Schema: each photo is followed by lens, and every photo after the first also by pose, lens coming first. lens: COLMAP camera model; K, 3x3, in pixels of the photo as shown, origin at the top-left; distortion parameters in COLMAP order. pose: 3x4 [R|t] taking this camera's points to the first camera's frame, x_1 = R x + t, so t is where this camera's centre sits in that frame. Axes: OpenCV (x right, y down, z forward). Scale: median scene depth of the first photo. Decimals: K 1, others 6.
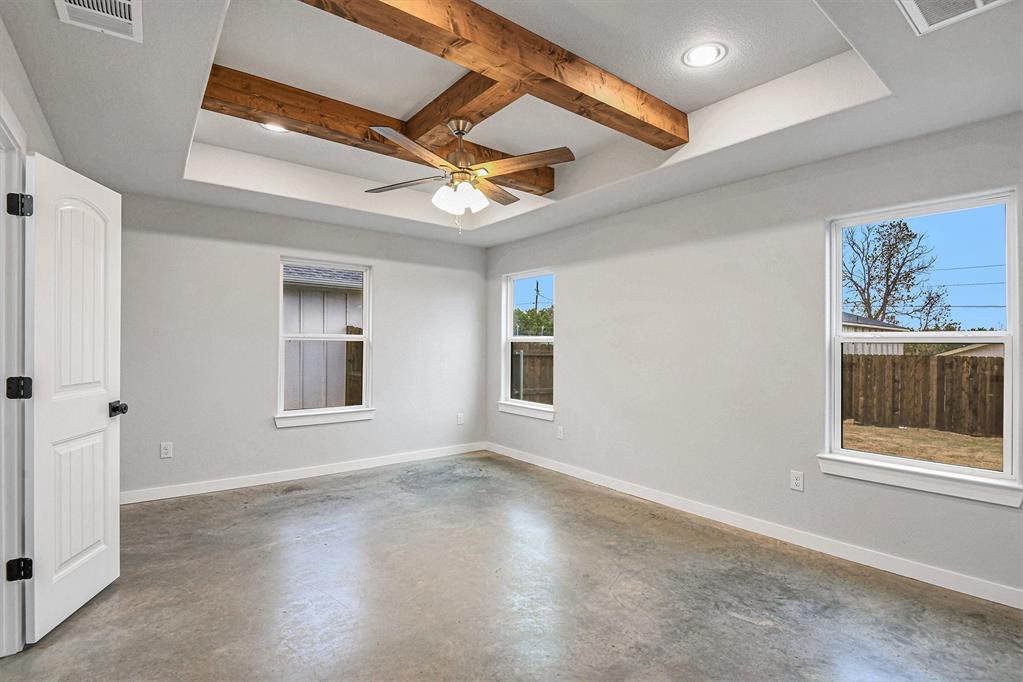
lens RADIAL K [[480.4, 0, 514.5], [0, 480.4, 341.6], [0, 0, 1]] dist [-0.026980, -0.008081]
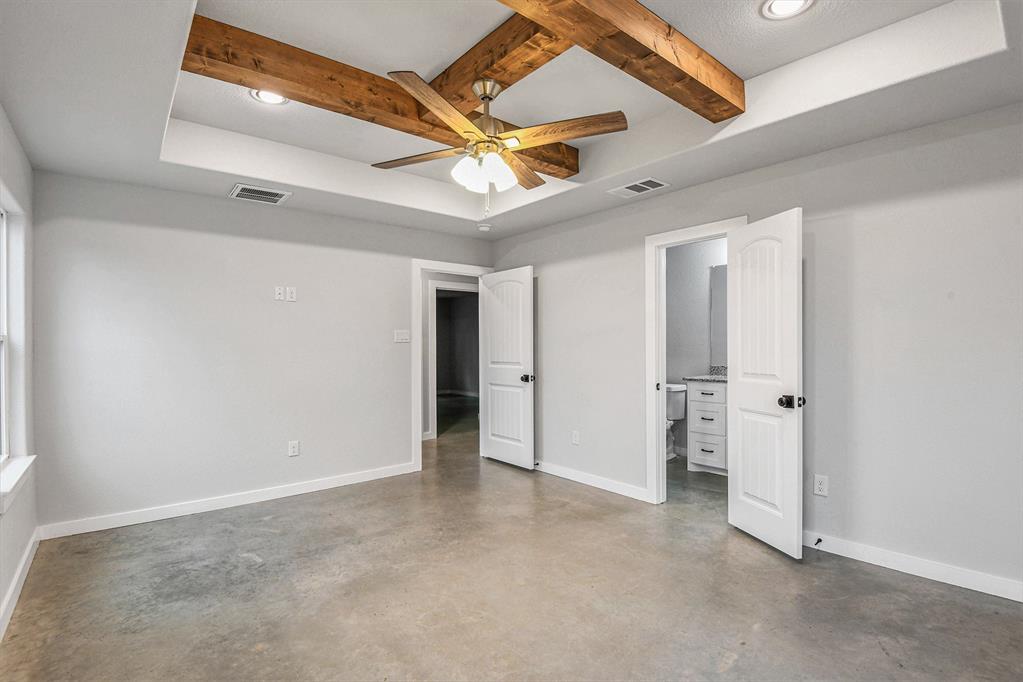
lens RADIAL K [[480.4, 0, 511.1], [0, 480.4, 342.6], [0, 0, 1]] dist [-0.026980, -0.008081]
pose [[-0.999794, -0.001245, -0.020275, -0.105326], [-0.001058, 0.999956, -0.009270, 0.007587], [0.020286, -0.009246, -0.999751, 1.364683]]
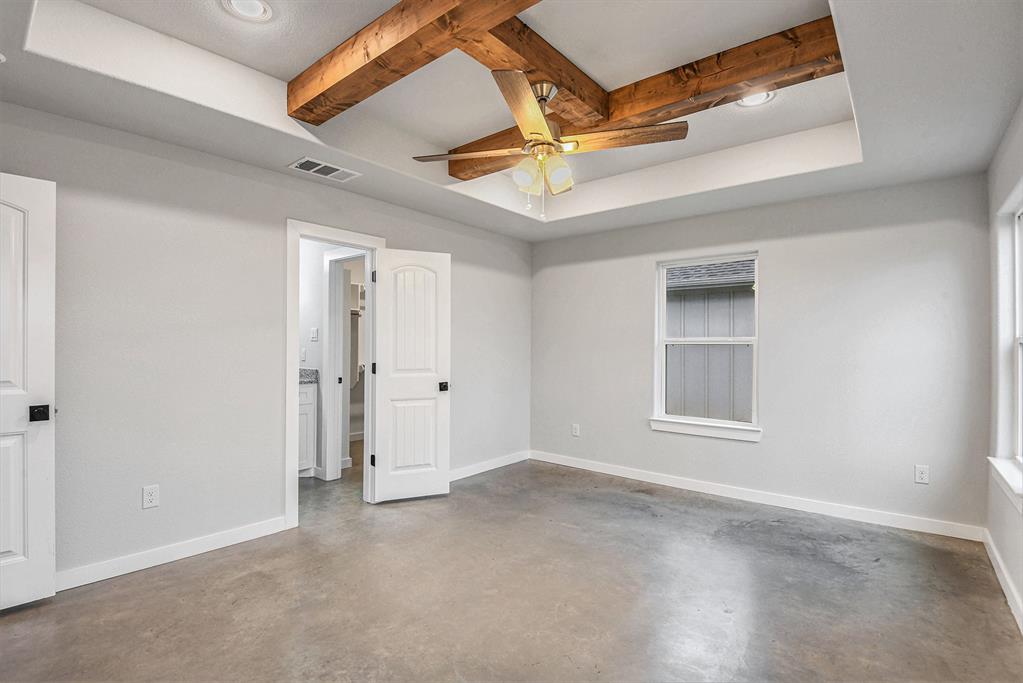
lens RADIAL K [[480.4, 0, 510.7], [0, 480.4, 344.3], [0, 0, 1]] dist [-0.026980, -0.008081]
pose [[0.206431, -0.008188, -0.978427, 0.520851], [-0.000217, 0.999965, -0.008414, 0.006938], [0.978461, 0.001949, 0.206422, 0.565880]]
